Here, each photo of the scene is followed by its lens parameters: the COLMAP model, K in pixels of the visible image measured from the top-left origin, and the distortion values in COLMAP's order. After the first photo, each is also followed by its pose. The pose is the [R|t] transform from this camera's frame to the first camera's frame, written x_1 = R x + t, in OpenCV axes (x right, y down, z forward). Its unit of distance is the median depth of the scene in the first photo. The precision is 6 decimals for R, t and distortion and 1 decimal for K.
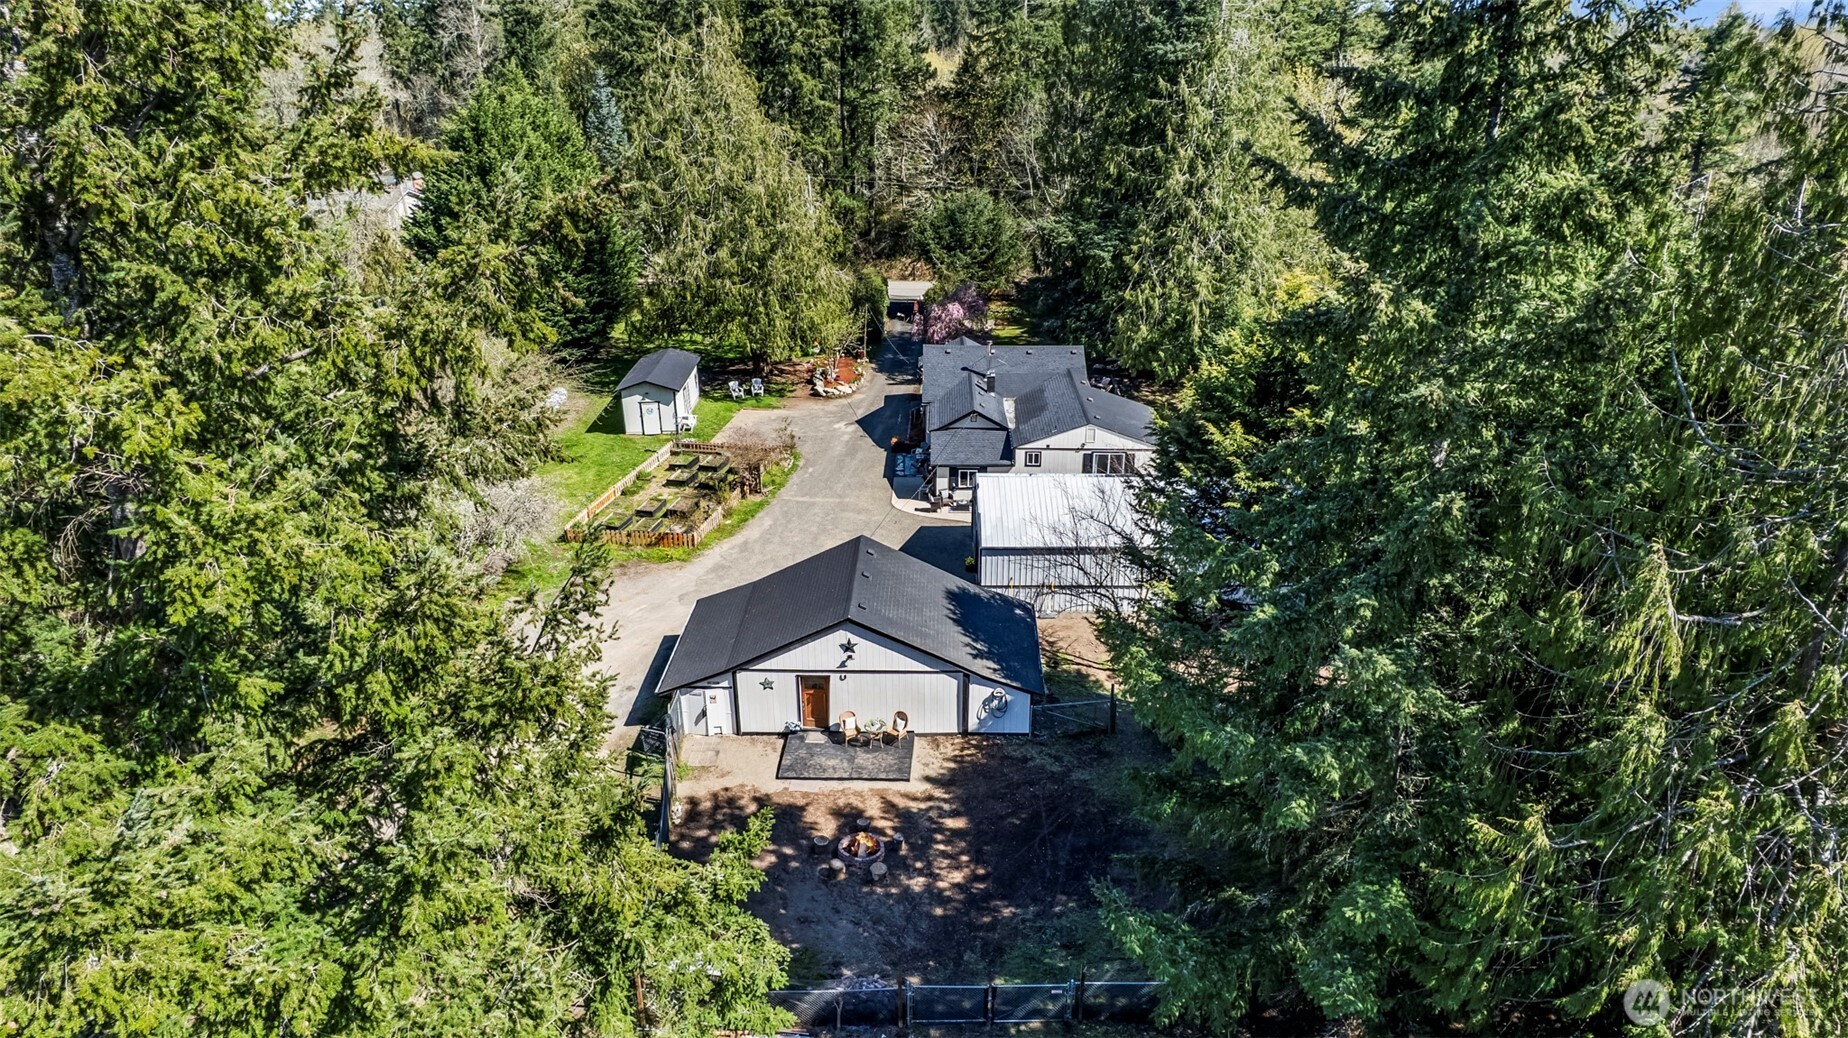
lens RADIAL K [[1174.5, 0, 928.5], [0, 1174.5, 535.3], [0, 0, 1]] dist [-0.075725, 0.062572]
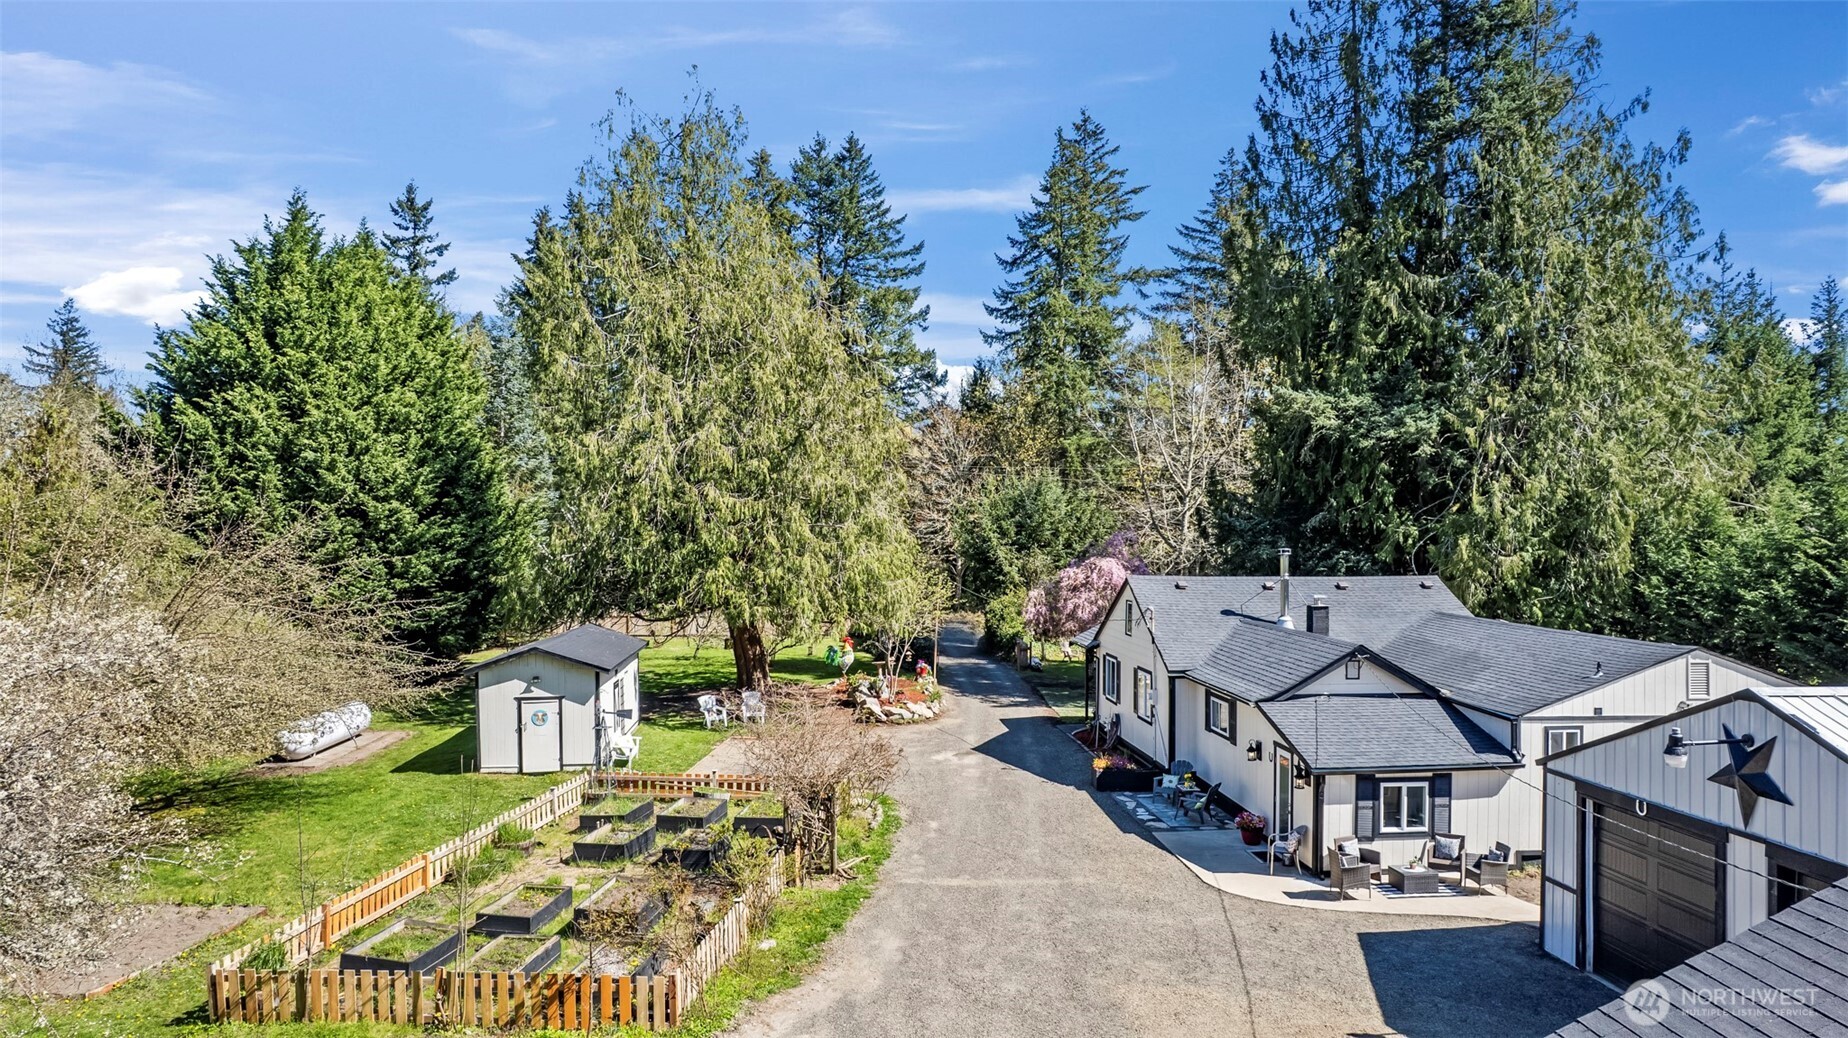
lens RADIAL K [[1174.5, 0, 928.5], [0, 1174.5, 535.3], [0, 0, 1]] dist [-0.075725, 0.062572]
pose [[0.995735, -0.000033, 0.092265, -0.223585], [0.036353, 0.919249, -0.391995, 0.017777], [-0.084801, 0.393677, 0.915329, 0.940417]]
